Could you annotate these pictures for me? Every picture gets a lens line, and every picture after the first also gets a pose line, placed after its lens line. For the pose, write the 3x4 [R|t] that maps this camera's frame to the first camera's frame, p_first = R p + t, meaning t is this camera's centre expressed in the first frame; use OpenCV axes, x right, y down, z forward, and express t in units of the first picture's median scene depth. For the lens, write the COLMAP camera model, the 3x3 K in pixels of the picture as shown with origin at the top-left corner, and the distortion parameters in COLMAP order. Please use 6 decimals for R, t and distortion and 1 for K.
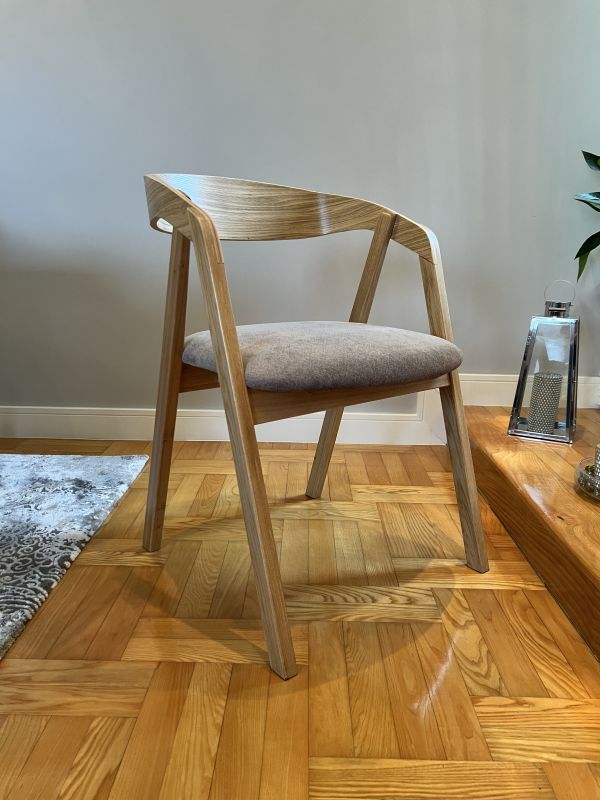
lens RADIAL K [[601.4, 0, 297.1], [0, 601.4, 407.3], [0, 0, 1]] dist [0.017607, -0.023085]
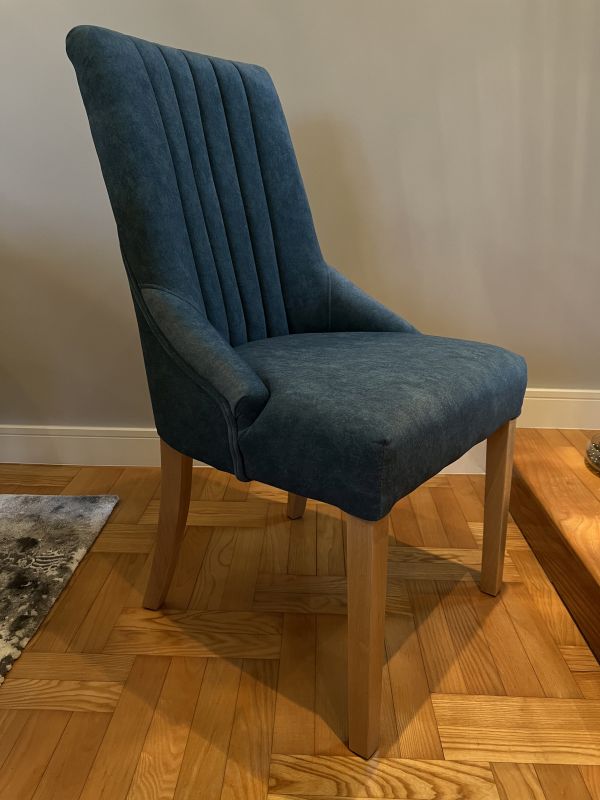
lens RADIAL K [[601.4, 0, 300.4], [0, 601.4, 401.5], [0, 0, 1]] dist [0.017607, -0.023085]
pose [[0.999884, 0.004868, -0.014426, 0.009577], [-0.003707, 0.996830, 0.079473, -0.159668], [0.014767, -0.079410, 0.996733, 0.309592]]
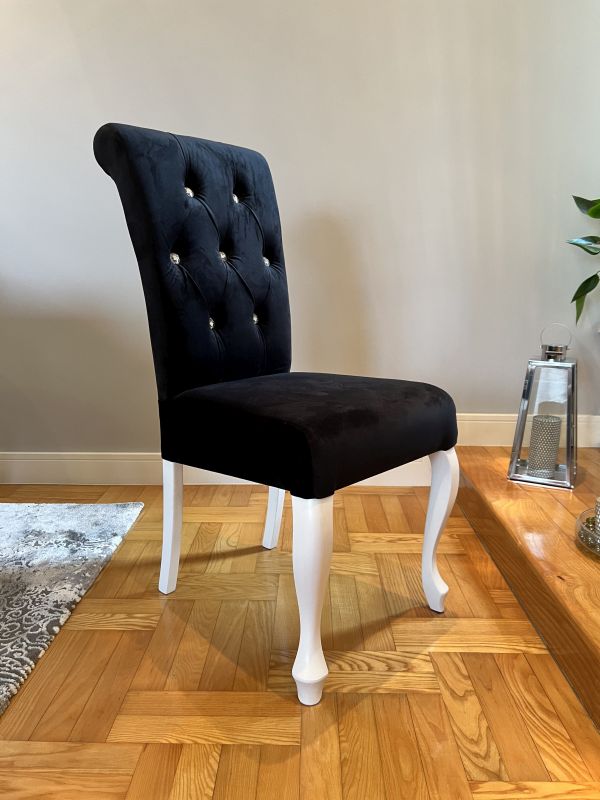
lens RADIAL K [[601.4, 0, 297.4], [0, 601.4, 403.2], [0, 0, 1]] dist [0.017607, -0.023085]
pose [[0.999880, -0.013234, -0.008068, 0.021664], [0.012914, 0.999179, -0.038407, -0.061412], [0.008569, 0.038298, 0.999230, 0.012618]]
